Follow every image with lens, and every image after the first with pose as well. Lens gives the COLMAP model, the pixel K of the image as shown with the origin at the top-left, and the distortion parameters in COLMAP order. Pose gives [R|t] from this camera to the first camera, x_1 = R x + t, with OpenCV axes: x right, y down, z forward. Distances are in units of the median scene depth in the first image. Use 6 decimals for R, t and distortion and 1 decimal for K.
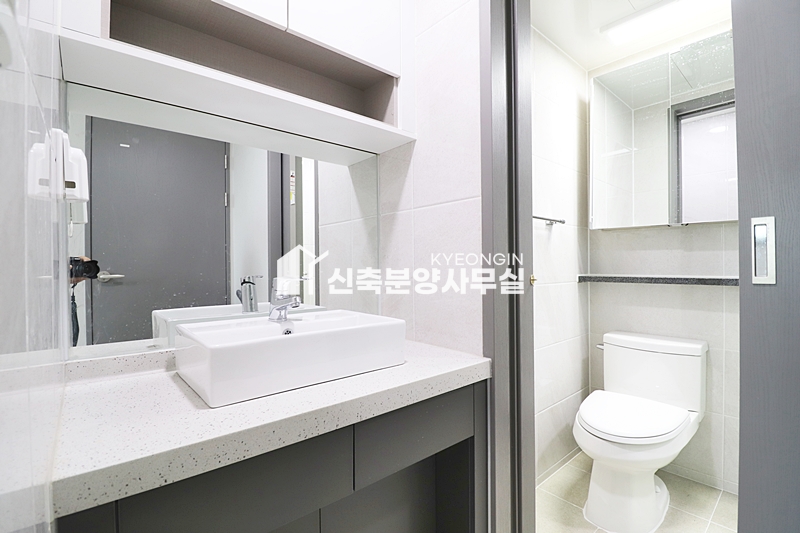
lens RADIAL K [[372.7, 0, 403.4], [0, 372.7, 267.2], [0, 0, 1]] dist [-0.009477, -0.003360]
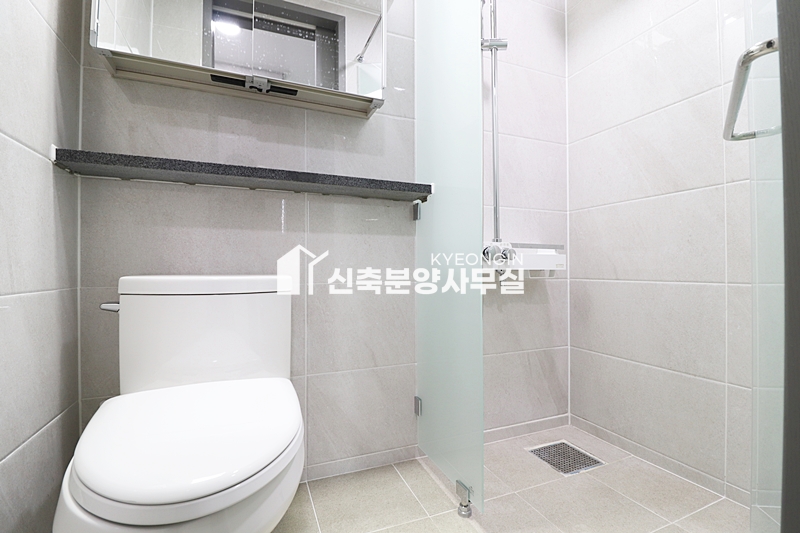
lens RADIAL K [[372.7, 0, 403.1], [0, 372.7, 267.3], [0, 0, 1]] dist [-0.009477, -0.003360]
pose [[0.331741, 0.009174, 0.943326, 0.206661], [-0.005852, 0.999953, -0.007667, 0.163637], [-0.943352, -0.002977, 0.331779, 0.485158]]
